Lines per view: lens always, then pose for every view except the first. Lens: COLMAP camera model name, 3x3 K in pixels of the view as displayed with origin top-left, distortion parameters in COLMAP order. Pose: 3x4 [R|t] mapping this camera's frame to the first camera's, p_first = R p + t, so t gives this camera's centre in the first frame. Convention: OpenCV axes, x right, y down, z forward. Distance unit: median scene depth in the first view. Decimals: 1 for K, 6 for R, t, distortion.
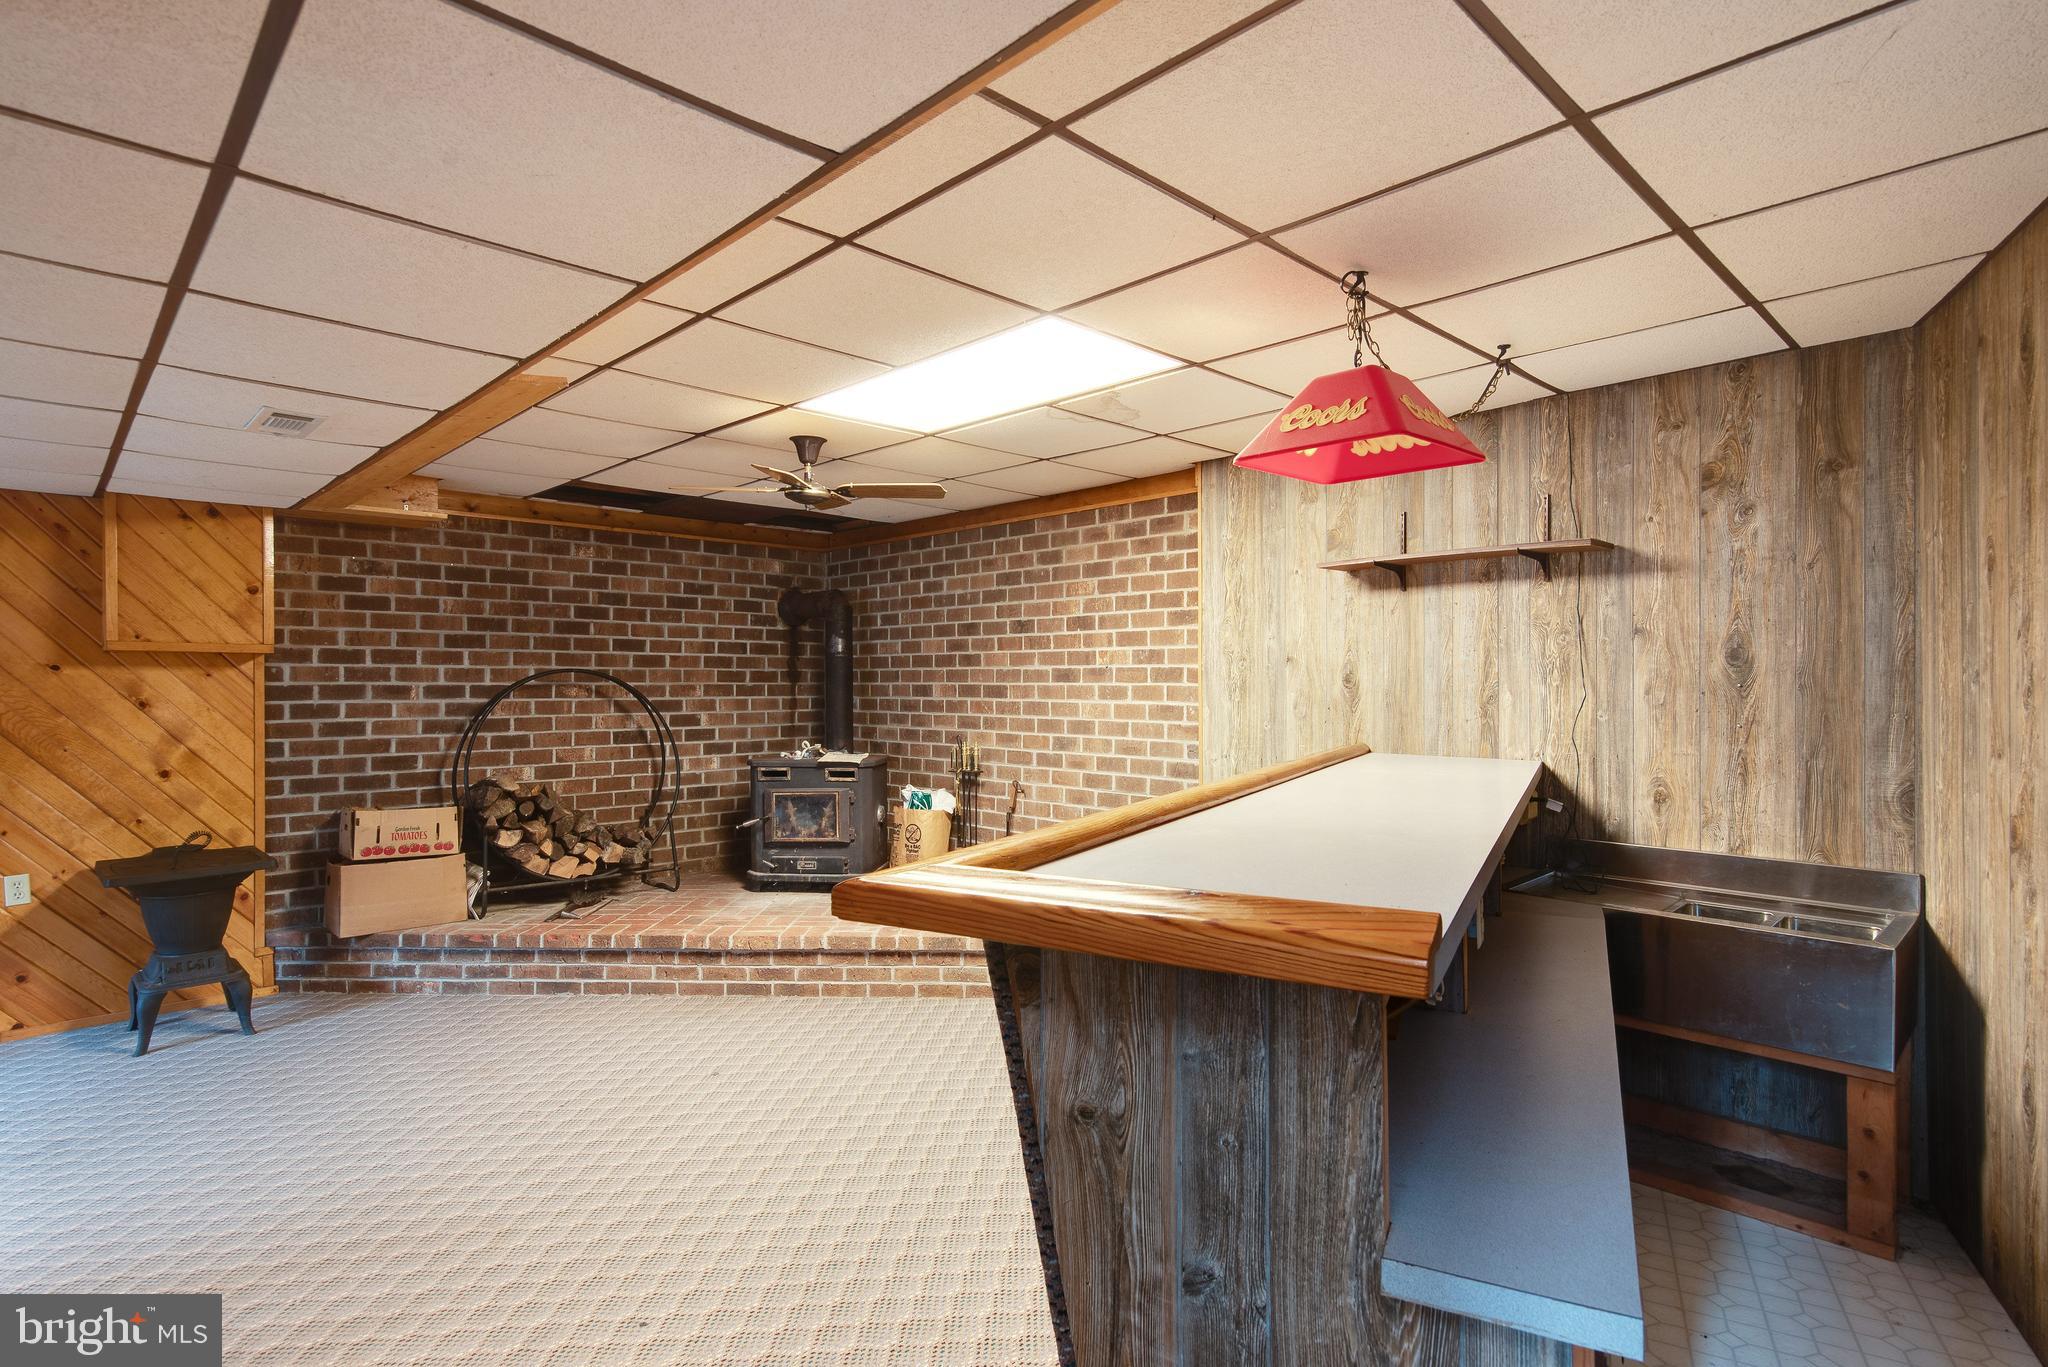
lens RADIAL K [[1029.3, 0, 1010.5], [0, 1029.3, 686.8], [0, 0, 1]] dist [-0.004164, -0.001654]
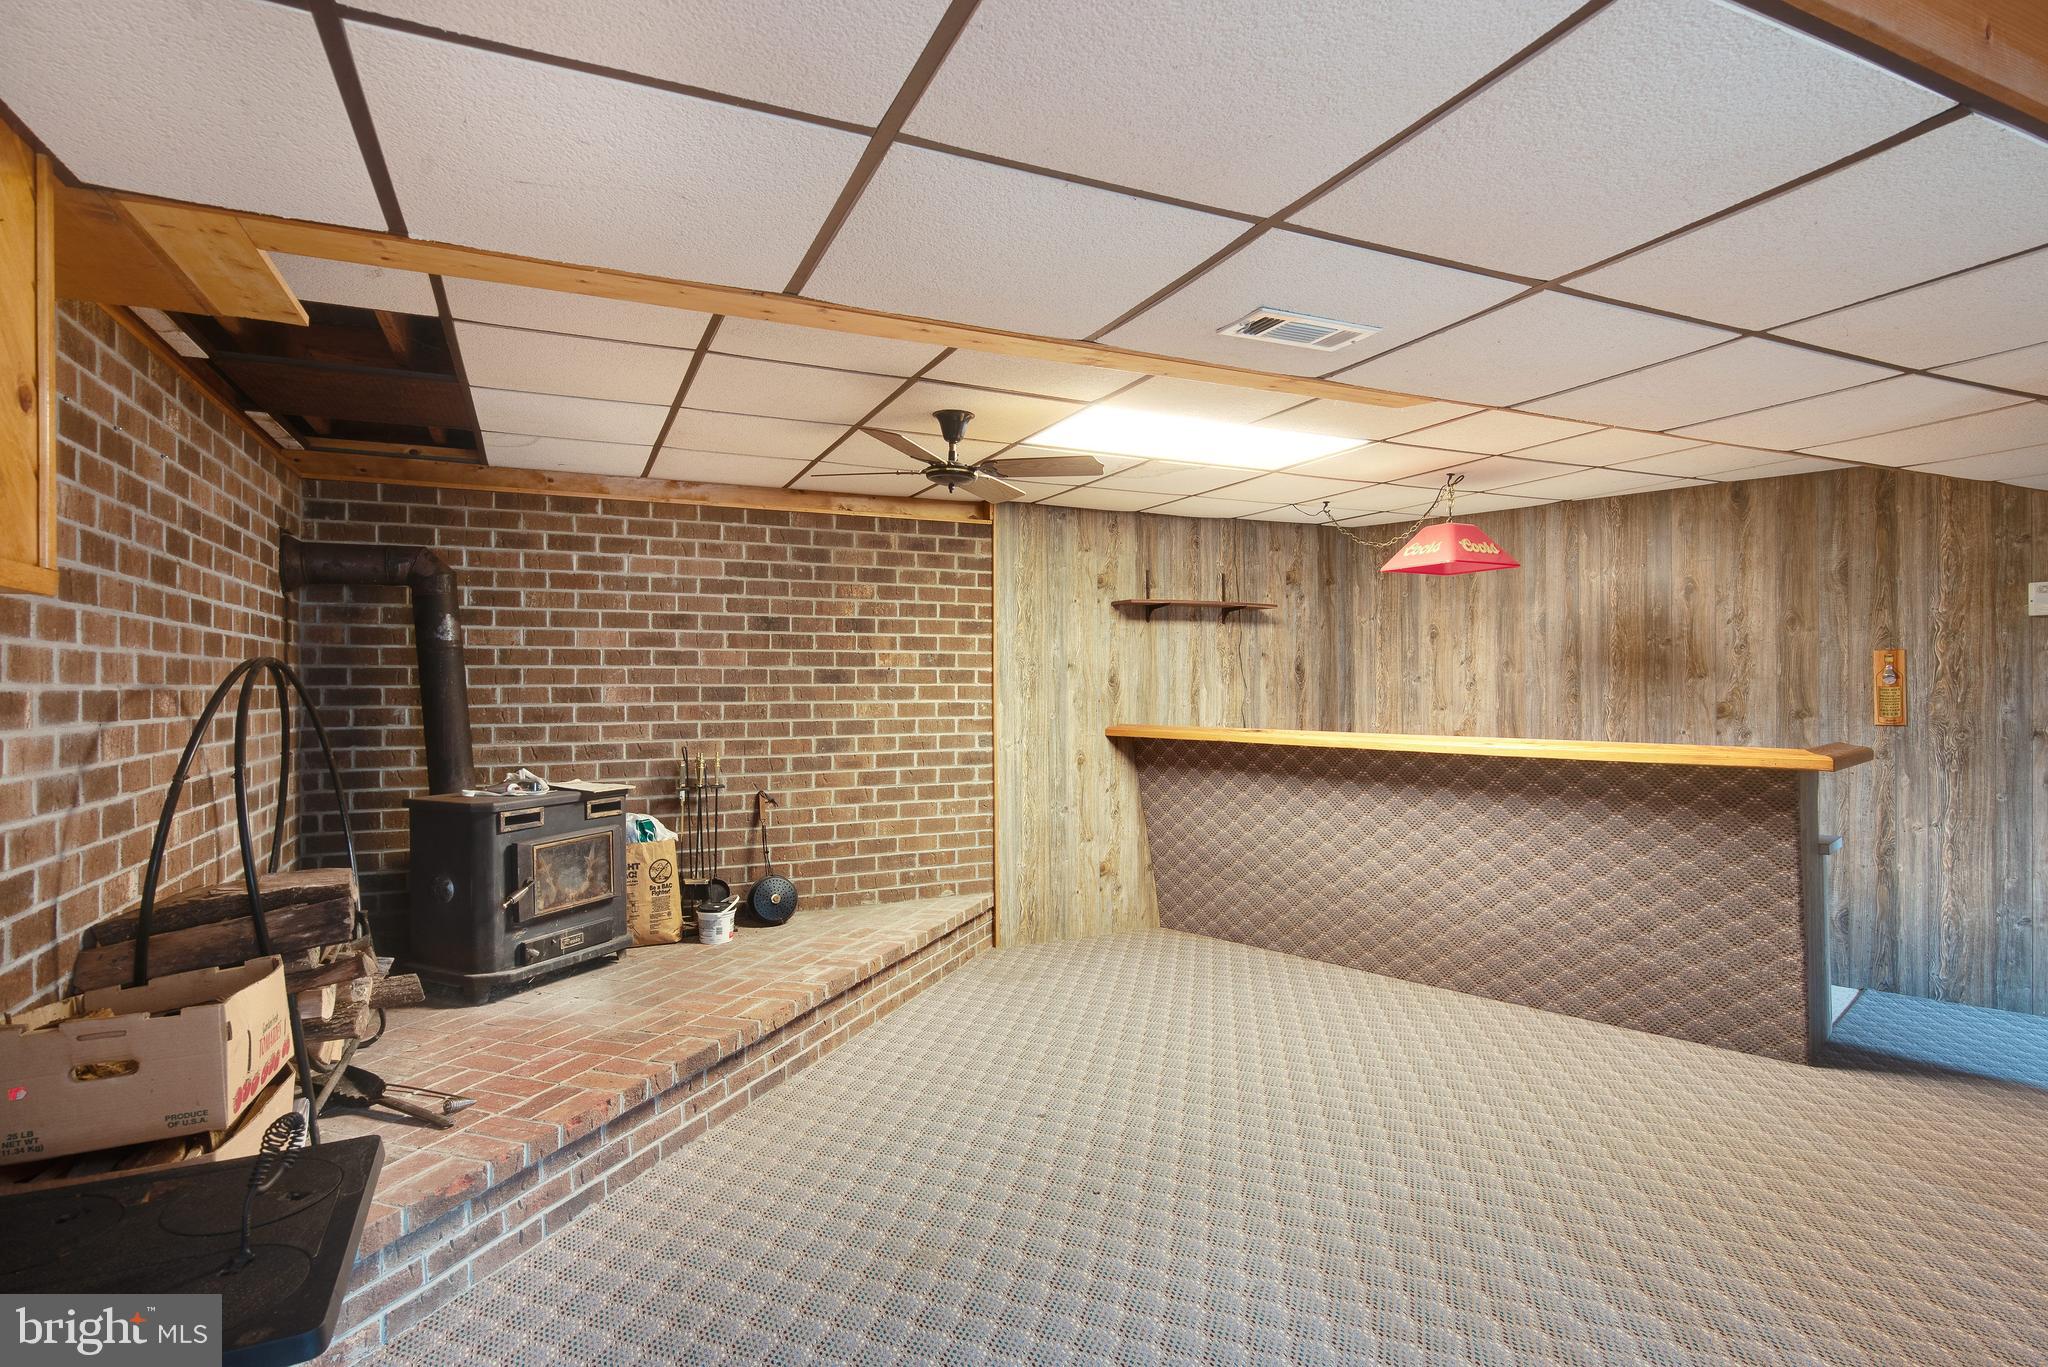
lens RADIAL K [[996.9, 0, 1002.5], [0, 996.9, 677.2], [0, 0, 1]] dist [-0.014718, -0.001396]
pose [[0.348662, 0.001951, 0.937246, -0.875324], [0.006223, 0.999971, -0.004397, -0.005678], [-0.937228, 0.007365, 0.348640, 0.564171]]
